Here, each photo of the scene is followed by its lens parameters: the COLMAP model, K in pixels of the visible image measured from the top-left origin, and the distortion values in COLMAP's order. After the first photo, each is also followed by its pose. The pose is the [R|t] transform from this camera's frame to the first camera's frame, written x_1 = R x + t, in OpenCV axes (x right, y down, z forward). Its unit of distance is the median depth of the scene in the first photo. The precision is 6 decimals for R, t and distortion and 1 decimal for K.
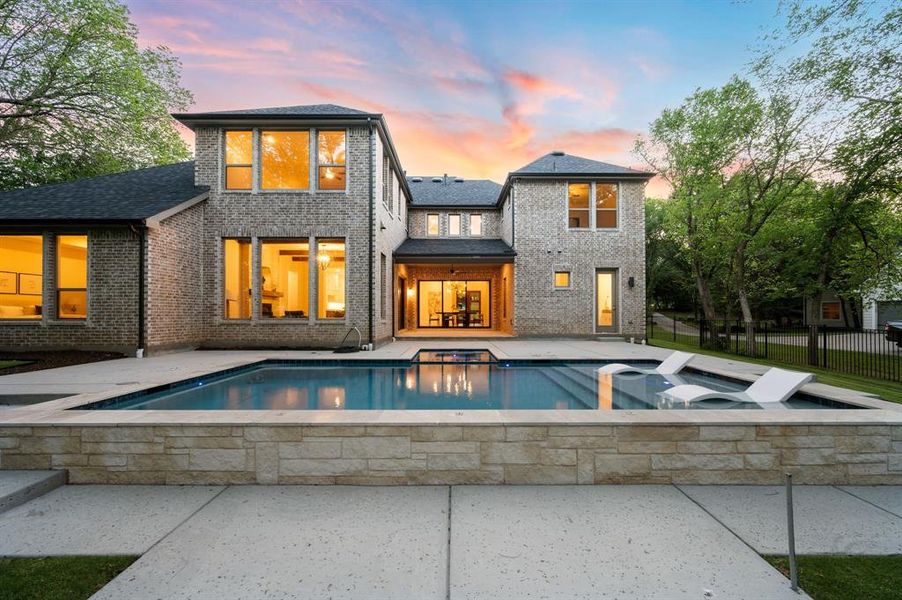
lens RADIAL K [[358.1, 0, 452.1], [0, 358.1, 312.5], [0, 0, 1]] dist [-0.000097, -0.000029]
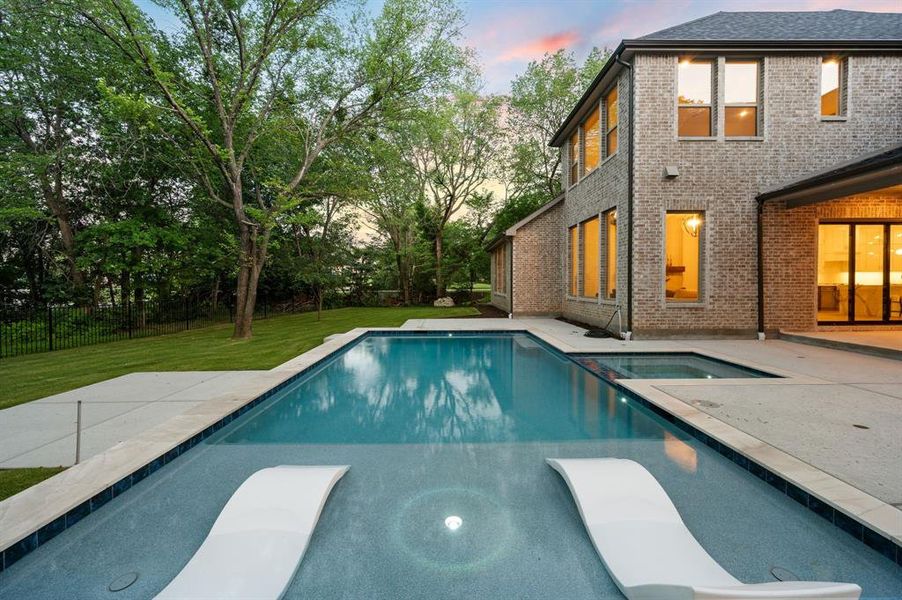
lens RADIAL K [[359.6, 0, 449.2], [0, 359.6, 289.8], [0, 0, 1]] dist [-0.003988, -0.000024]
pose [[0.006988, 0.015472, -0.999856, 0.556771], [0.007628, 0.999850, 0.015526, -0.022105], [0.999946, -0.007736, 0.006869, 0.571327]]
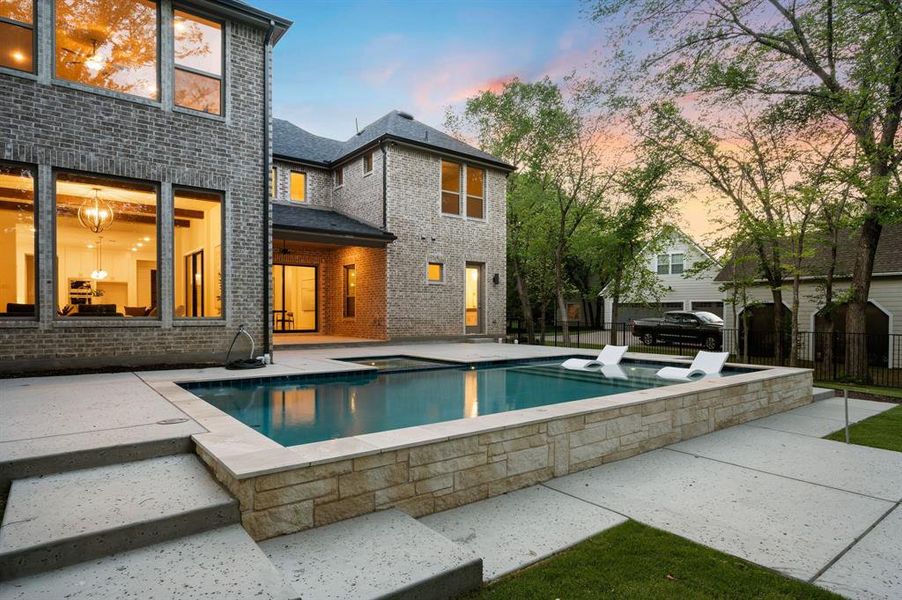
lens RADIAL K [[508.7, 0, 449.6], [0, 508.7, 326.3], [0, 0, 1]] dist [-0.001973, -0.000053]
pose [[0.791075, -0.011797, 0.611606, -0.525643], [-0.004937, 0.999658, 0.025668, 0.007115], [-0.611700, -0.023325, 0.790746, 0.021735]]
